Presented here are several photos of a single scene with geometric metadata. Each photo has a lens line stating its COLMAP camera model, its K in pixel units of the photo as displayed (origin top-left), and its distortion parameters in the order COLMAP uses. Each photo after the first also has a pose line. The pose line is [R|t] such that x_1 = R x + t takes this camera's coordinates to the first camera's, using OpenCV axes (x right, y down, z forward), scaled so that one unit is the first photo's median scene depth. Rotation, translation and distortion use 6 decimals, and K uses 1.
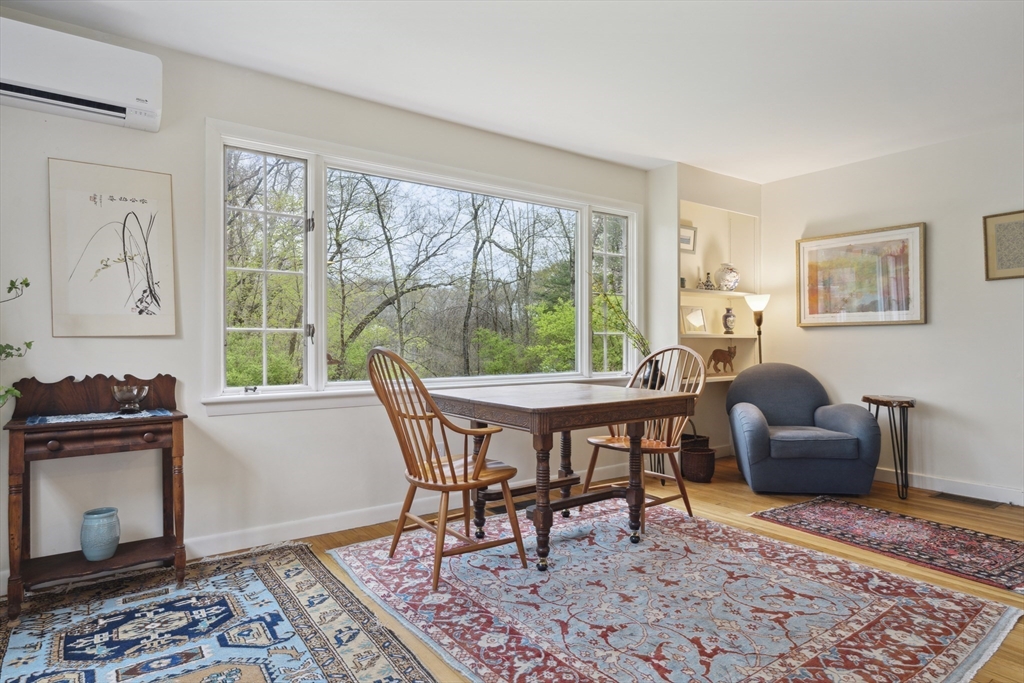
lens RADIAL K [[582.2, 0, 512.0], [0, 582.2, 341.5], [0, 0, 1]] dist [-0.001054, -0.000323]
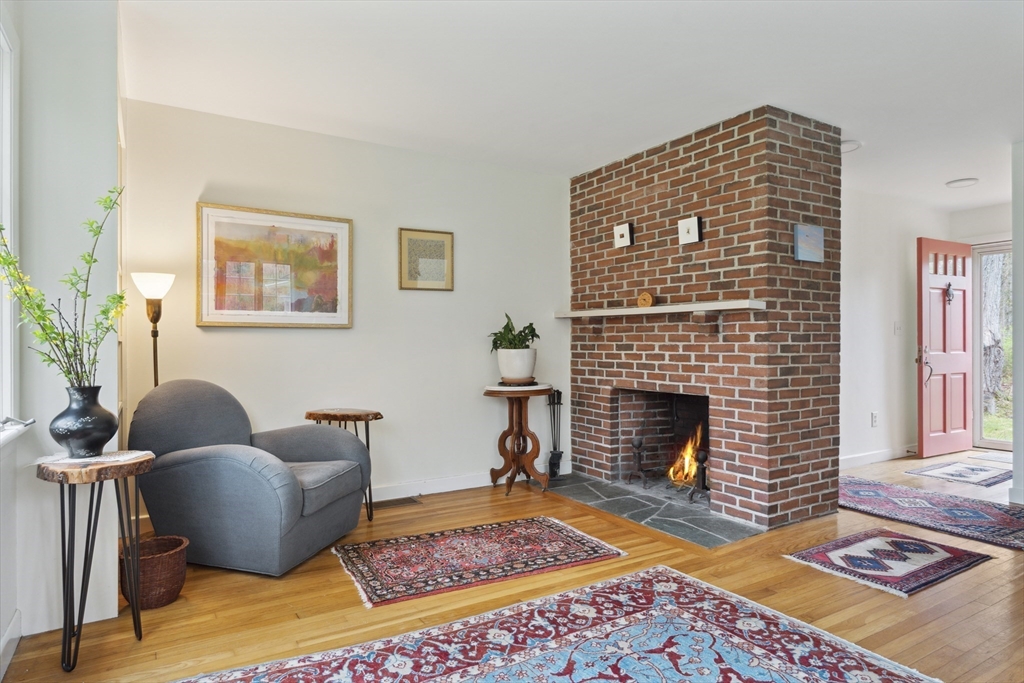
lens RADIAL K [[589.4, 0, 509.9], [0, 589.4, 348.3], [0, 0, 1]] dist [0.022458, -0.027140]
pose [[0.080853, 0.003028, 0.996721, -0.324664], [0.002096, 0.999993, -0.003208, 0.006824], [-0.996724, 0.002349, 0.080846, 1.006292]]
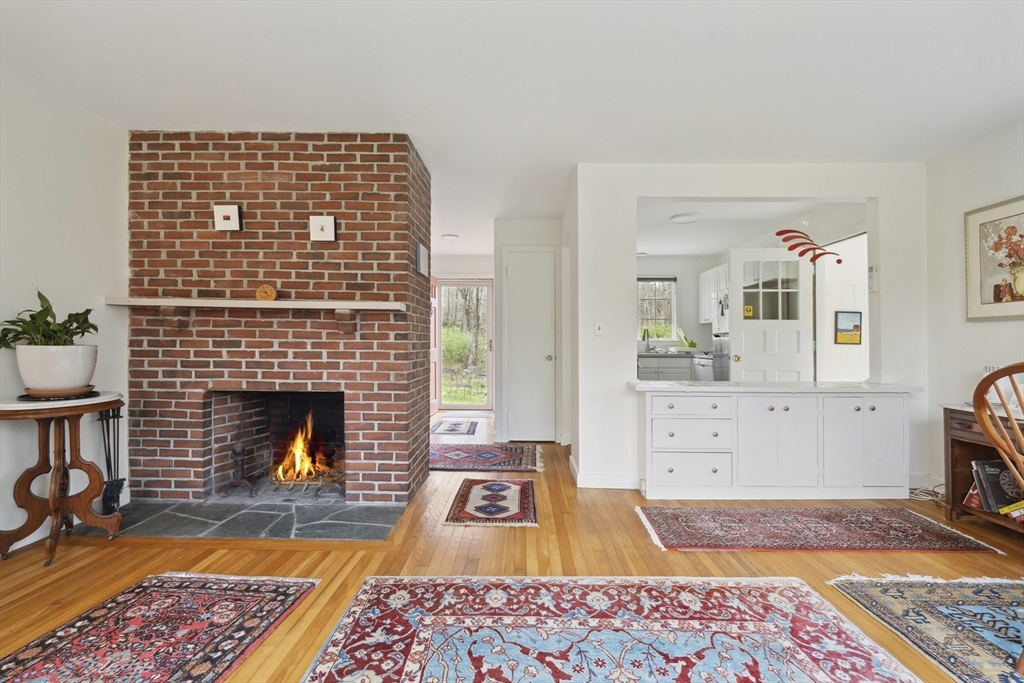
lens RADIAL K [[450.5, 0, 514.8], [0, 450.5, 340.5], [0, 0, 1]] dist [-0.016324, 0.000741]
pose [[-0.806601, -0.004275, 0.591081, 0.082695], [0.001175, 0.999960, 0.008836, -0.016593], [-0.591096, 0.007821, -0.806564, 1.275651]]
